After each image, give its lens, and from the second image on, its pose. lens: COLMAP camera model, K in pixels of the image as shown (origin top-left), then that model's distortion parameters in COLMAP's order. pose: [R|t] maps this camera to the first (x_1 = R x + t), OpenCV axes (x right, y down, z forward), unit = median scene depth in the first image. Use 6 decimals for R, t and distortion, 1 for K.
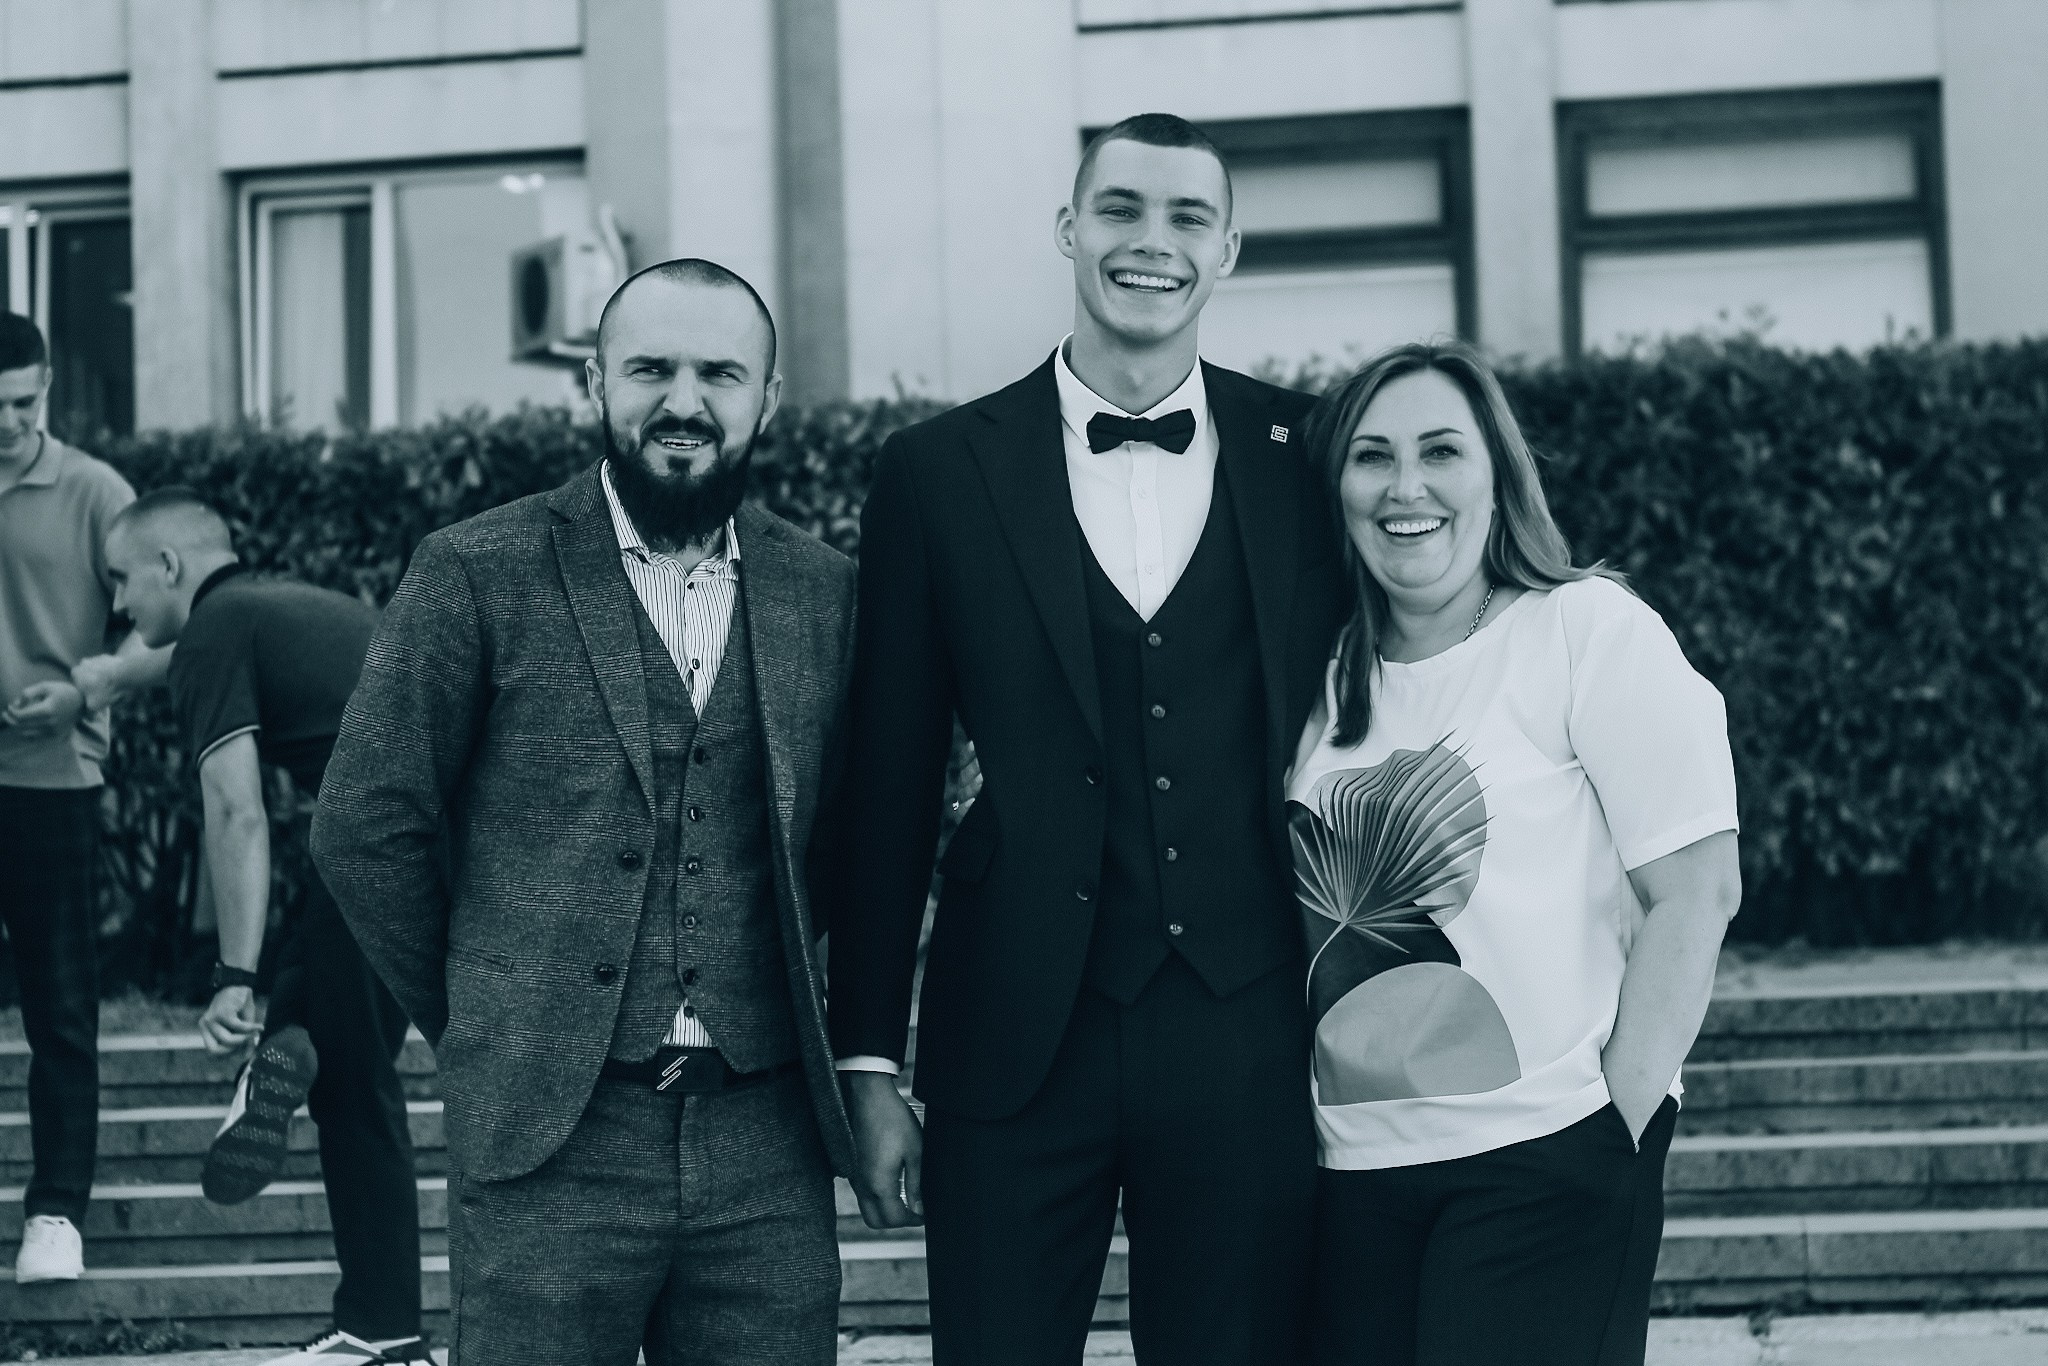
lens RADIAL K [[4612.6, 0, 1025.1], [0, 4612.6, 680.9], [0, 0, 1]] dist [-0.021482, -0.633860]
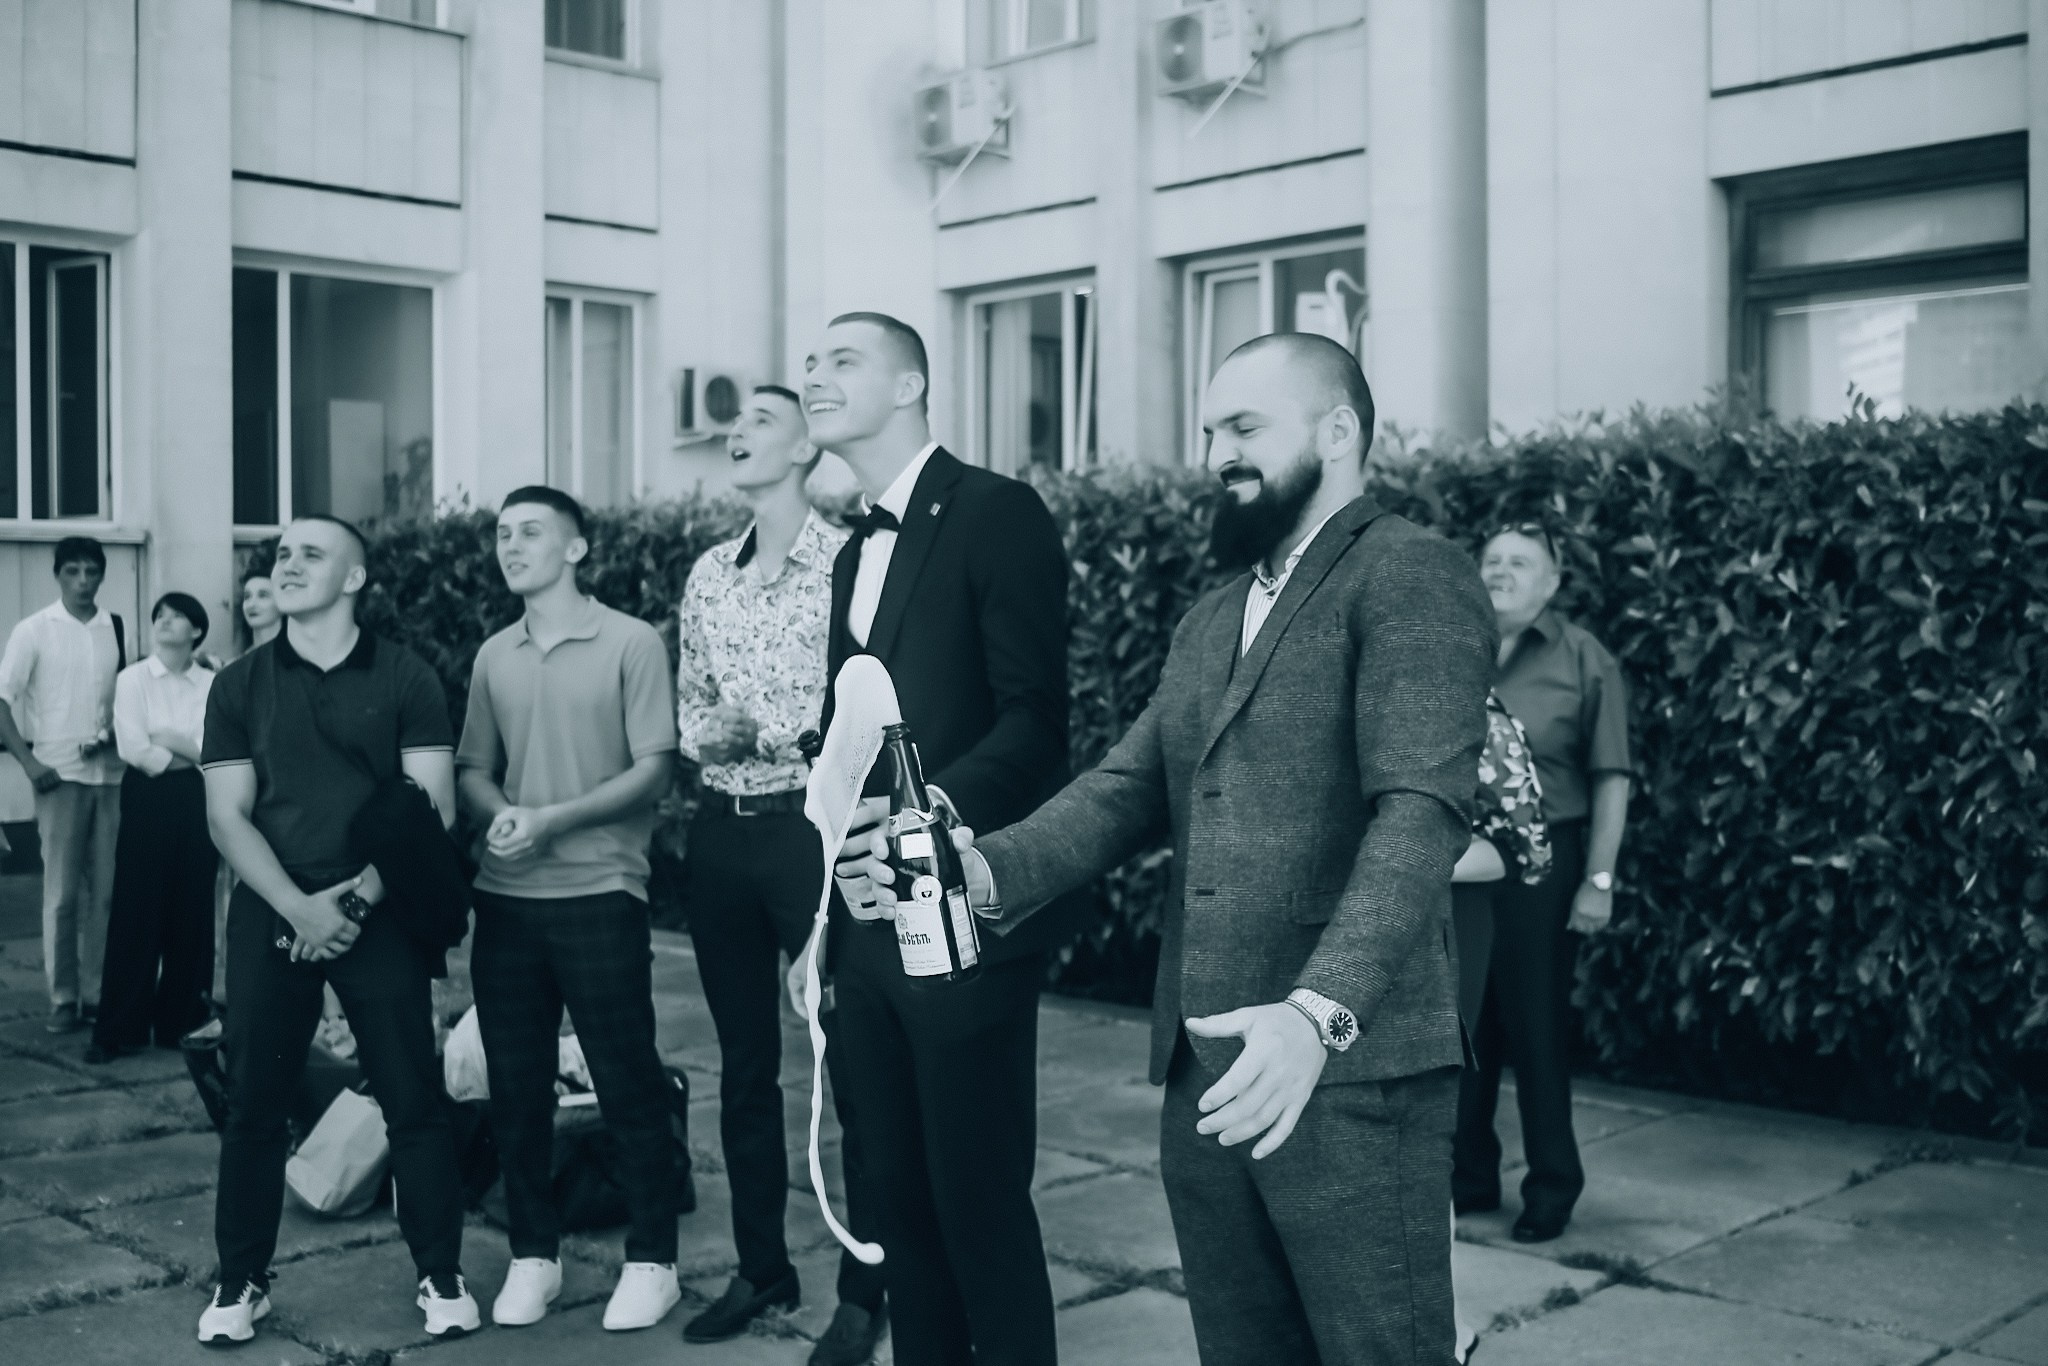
lens RADIAL K [[2282.7, 0, 1023.8], [0, 2282.7, 693.6], [0, 0, 1]] dist [-0.123752, 0.115225]
pose [[0.783710, 0.047239, -0.619328, 0.324372], [0.016491, 0.995170, 0.096774, -0.066521], [0.620908, -0.086056, 0.779145, 0.604464]]
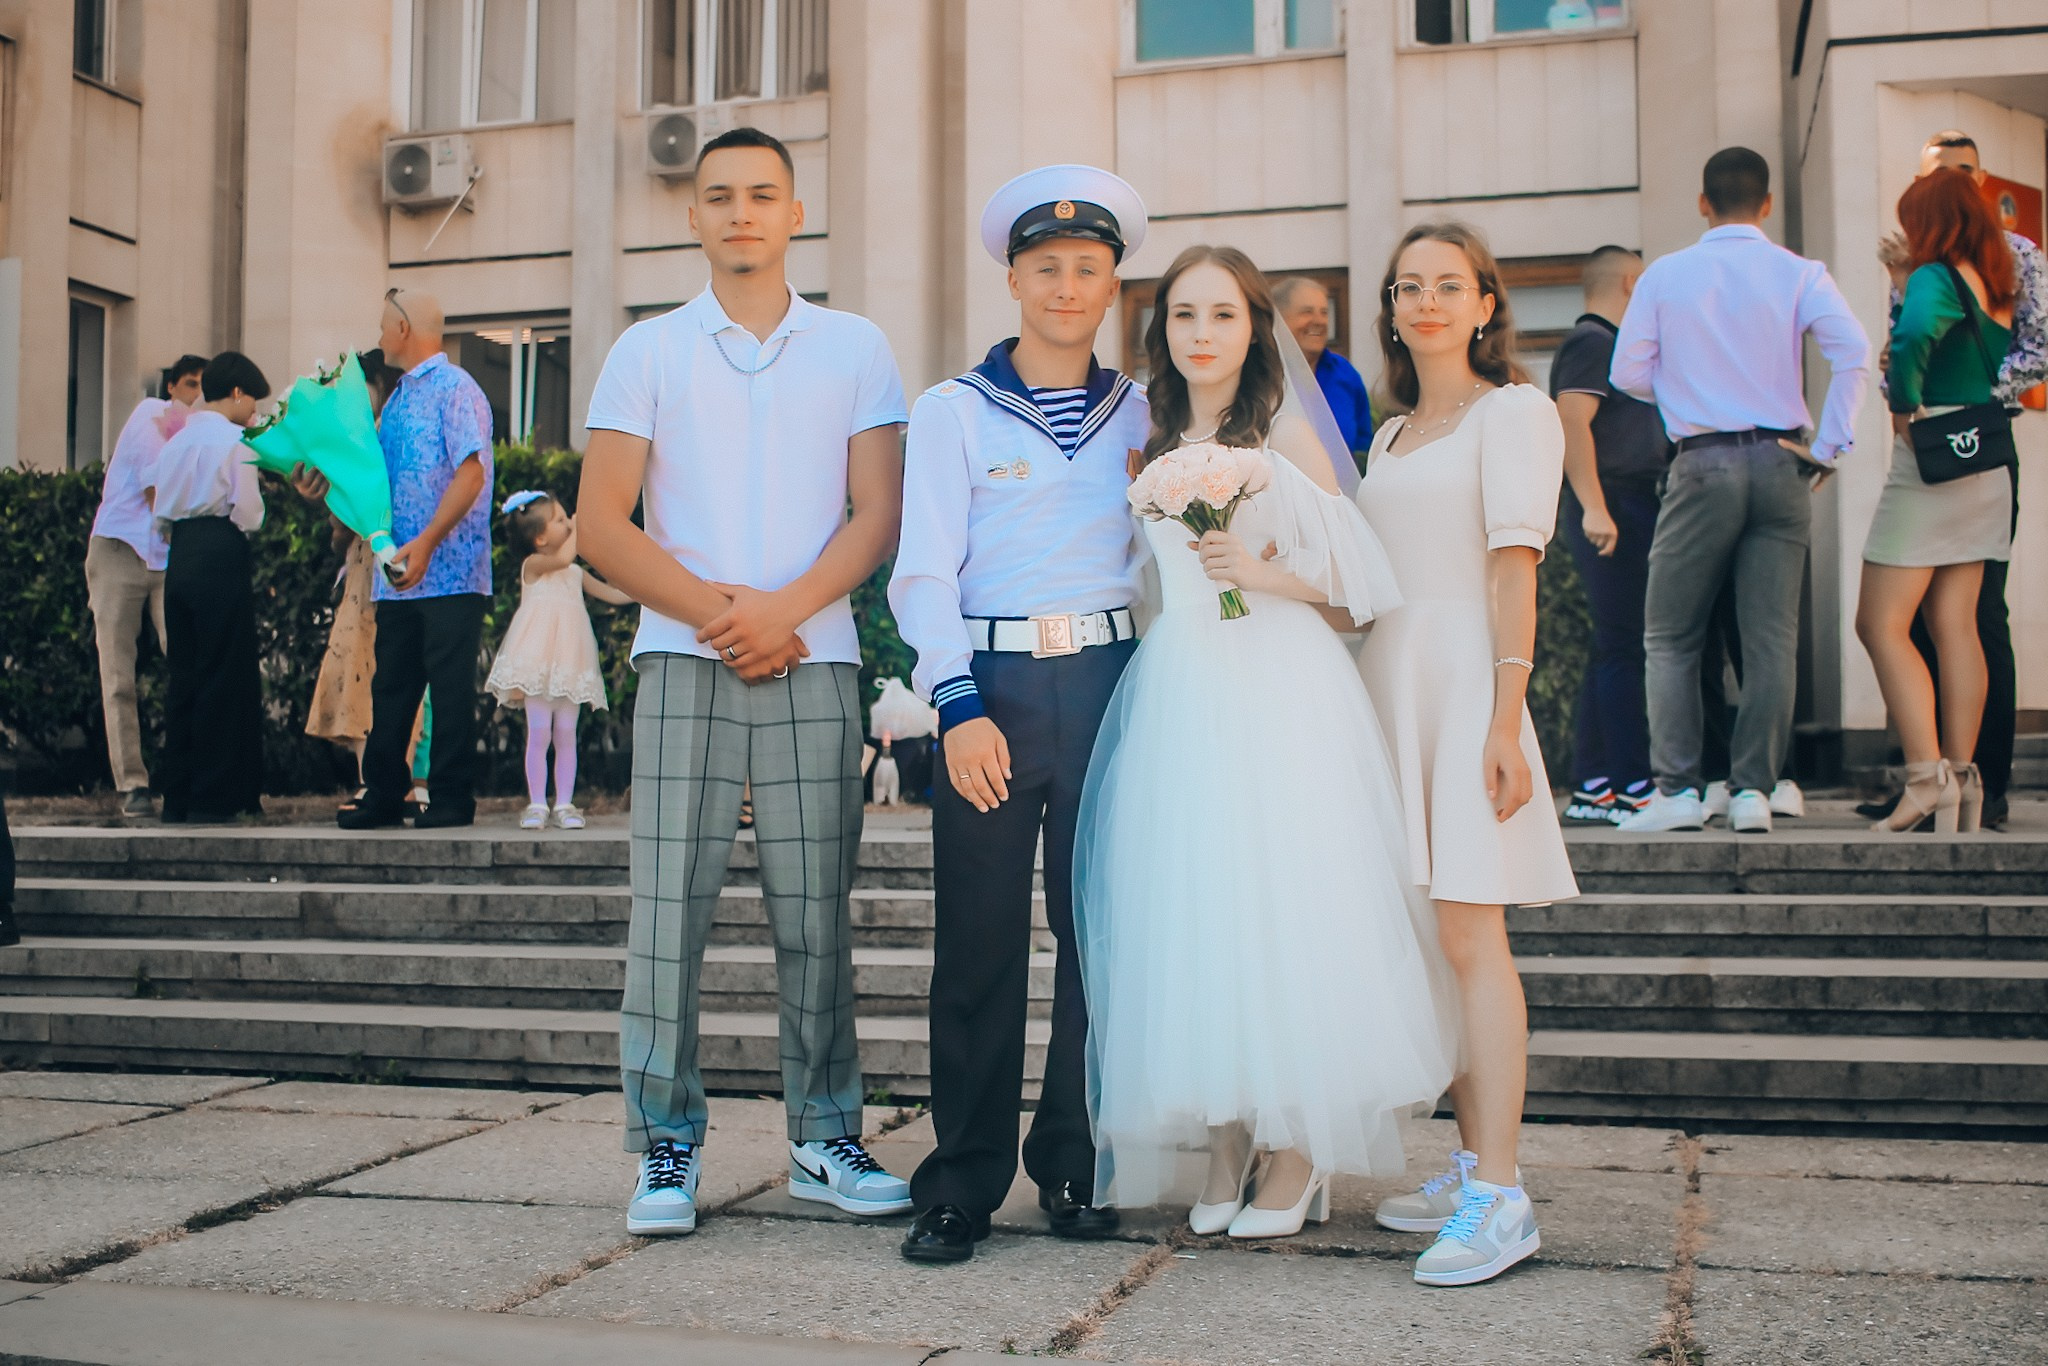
lens RADIAL K [[2409.0, 0, 1033.0], [0, 2409.0, 684.8], [0, 0, 1]] dist [-0.113607, 0.075783]
pose [[0.990296, 0.024175, -0.136853, 0.143194], [-0.020729, 0.999432, 0.026553, 0.003803], [0.137418, -0.023458, 0.990235, 0.194830]]
